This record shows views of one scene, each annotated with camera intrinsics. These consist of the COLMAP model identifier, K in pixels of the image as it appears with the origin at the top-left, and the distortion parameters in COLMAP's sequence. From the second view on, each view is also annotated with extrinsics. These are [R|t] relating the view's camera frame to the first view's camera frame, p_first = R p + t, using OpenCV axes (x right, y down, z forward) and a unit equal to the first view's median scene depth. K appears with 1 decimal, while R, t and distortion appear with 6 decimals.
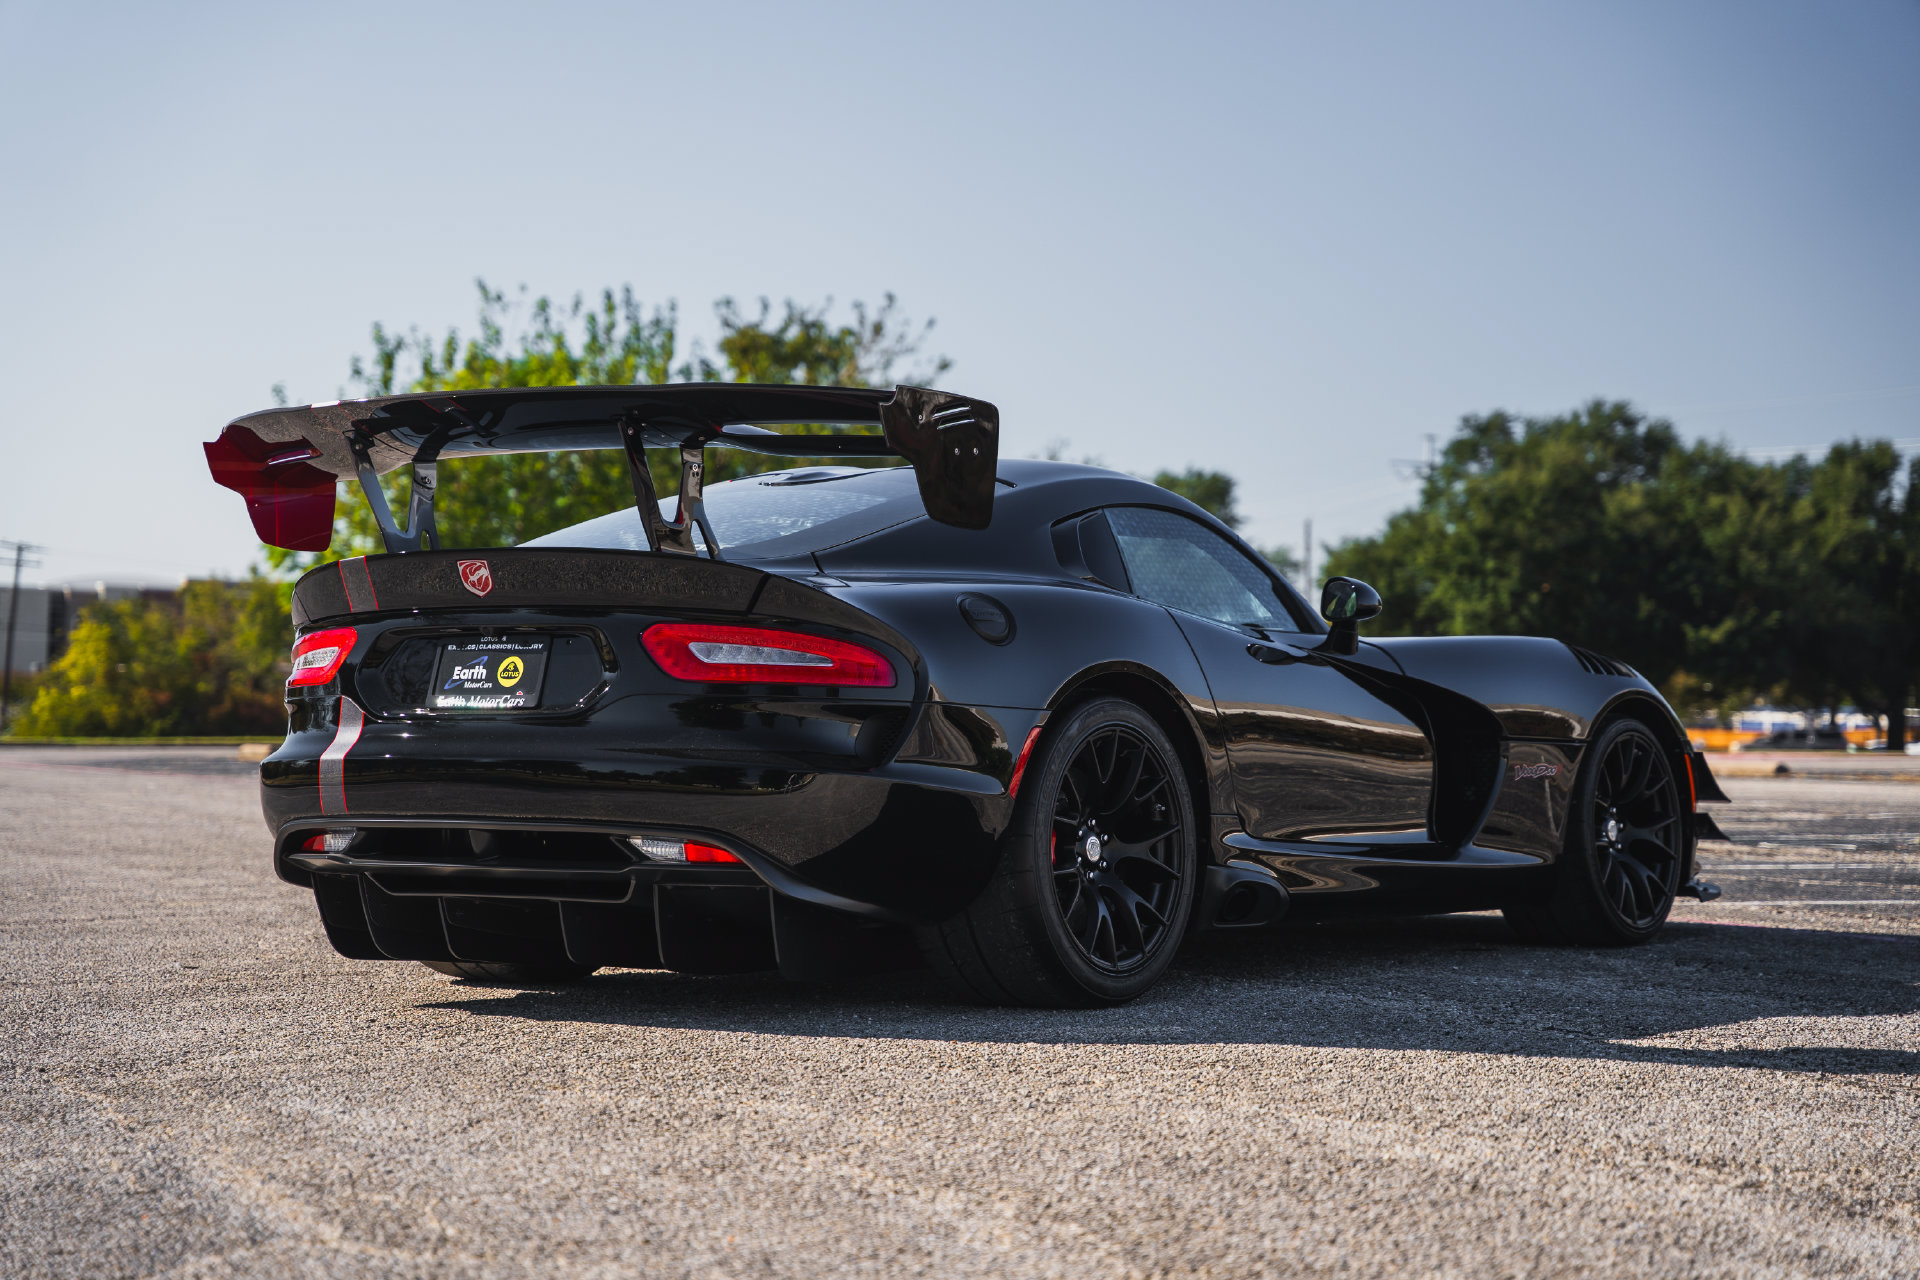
lens RADIAL K [[3716.1, 0, 961.1], [0, 3716.1, 635.3], [0, 0, 1]] dist [0.318051, 0.000000]
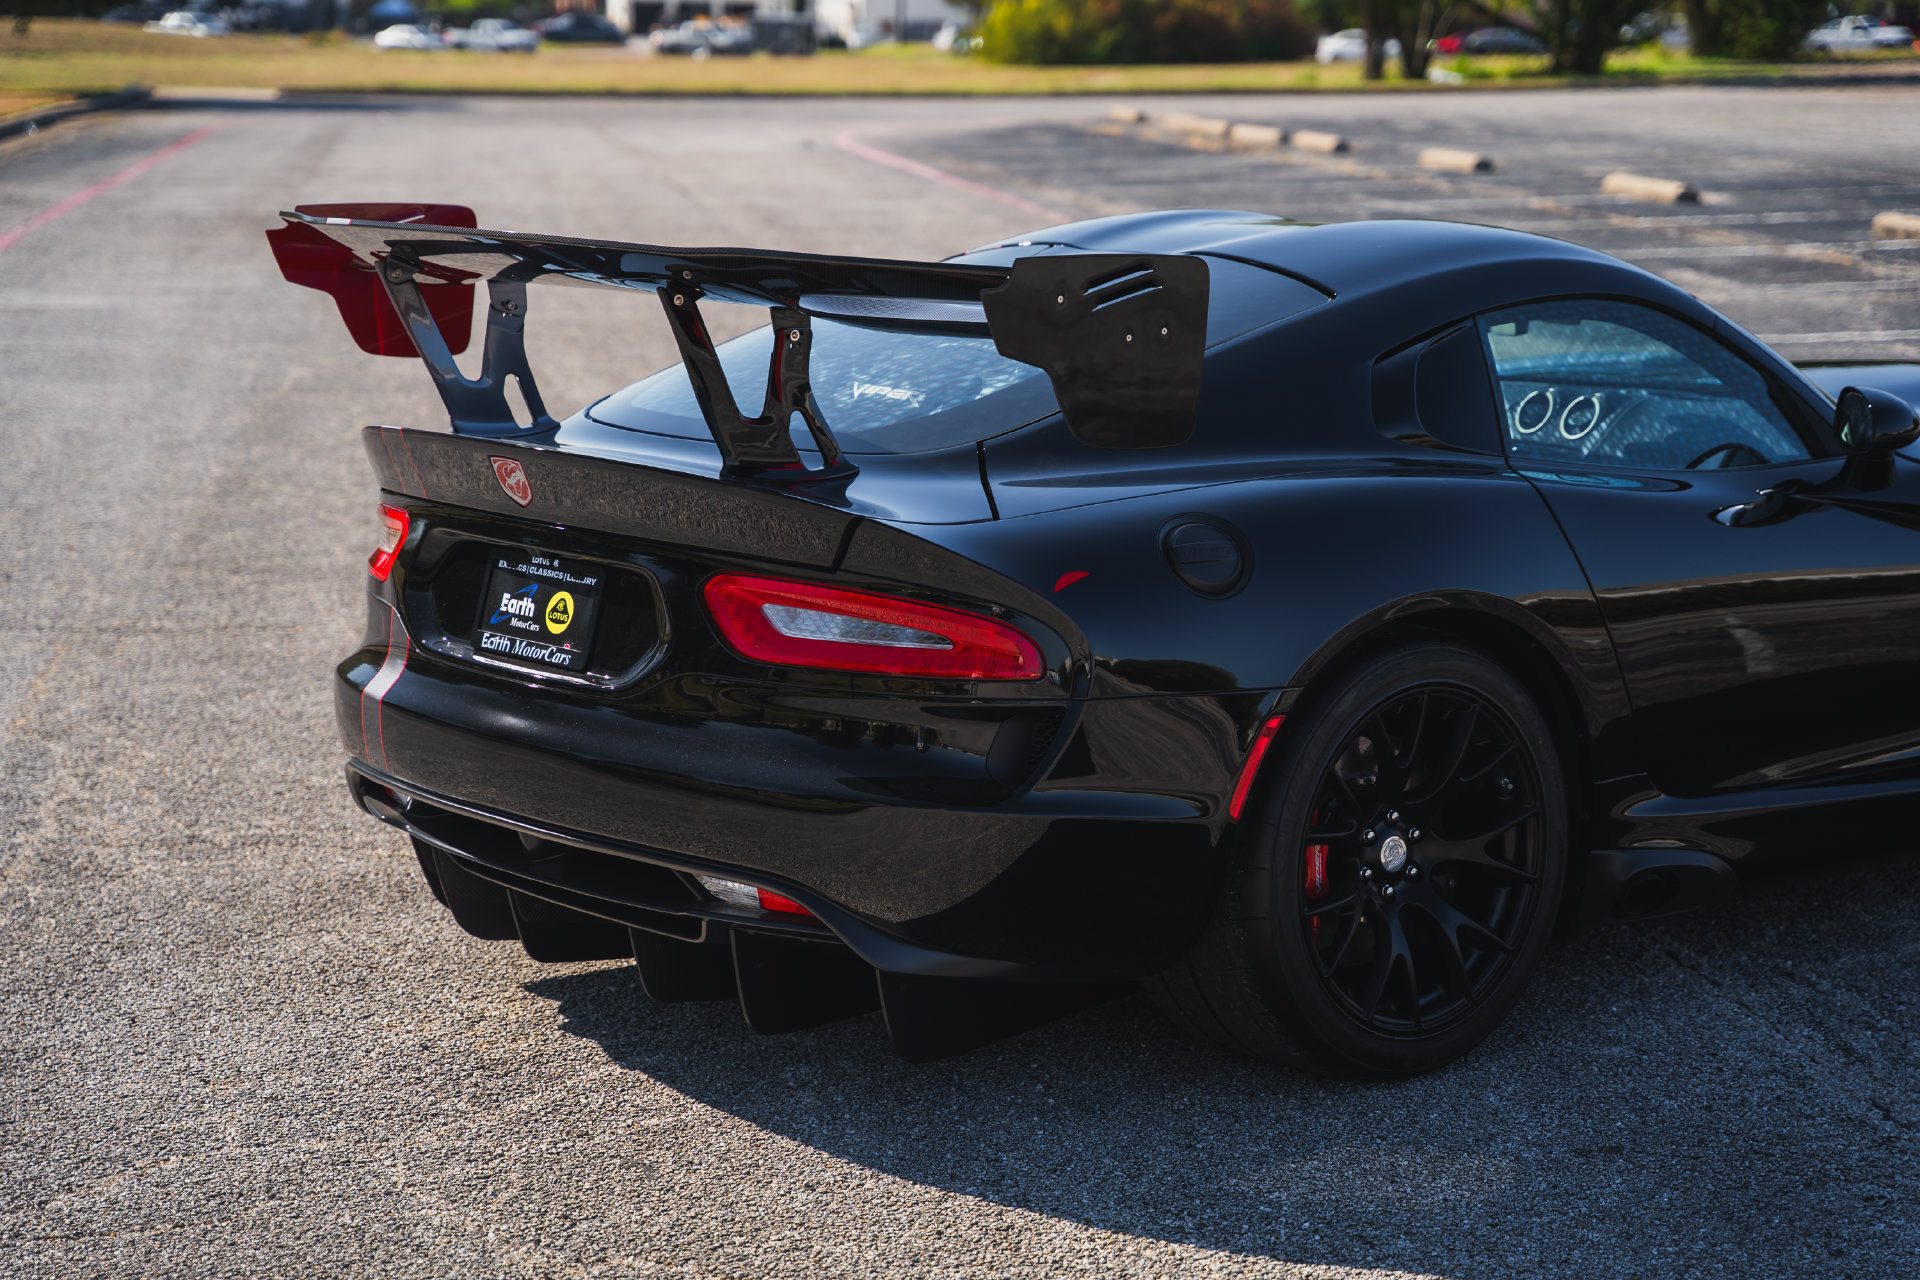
lens RADIAL K [[3716.1, 0, 956.3], [0, 3716.1, 657.1], [0, 0, 1]] dist [0.318051, 0.000000]
pose [[0.966018, 0.034031, -0.256223, 0.133913], [0.016532, 0.981130, 0.192641, -0.114919], [0.257944, -0.190330, 0.947227, 0.315416]]
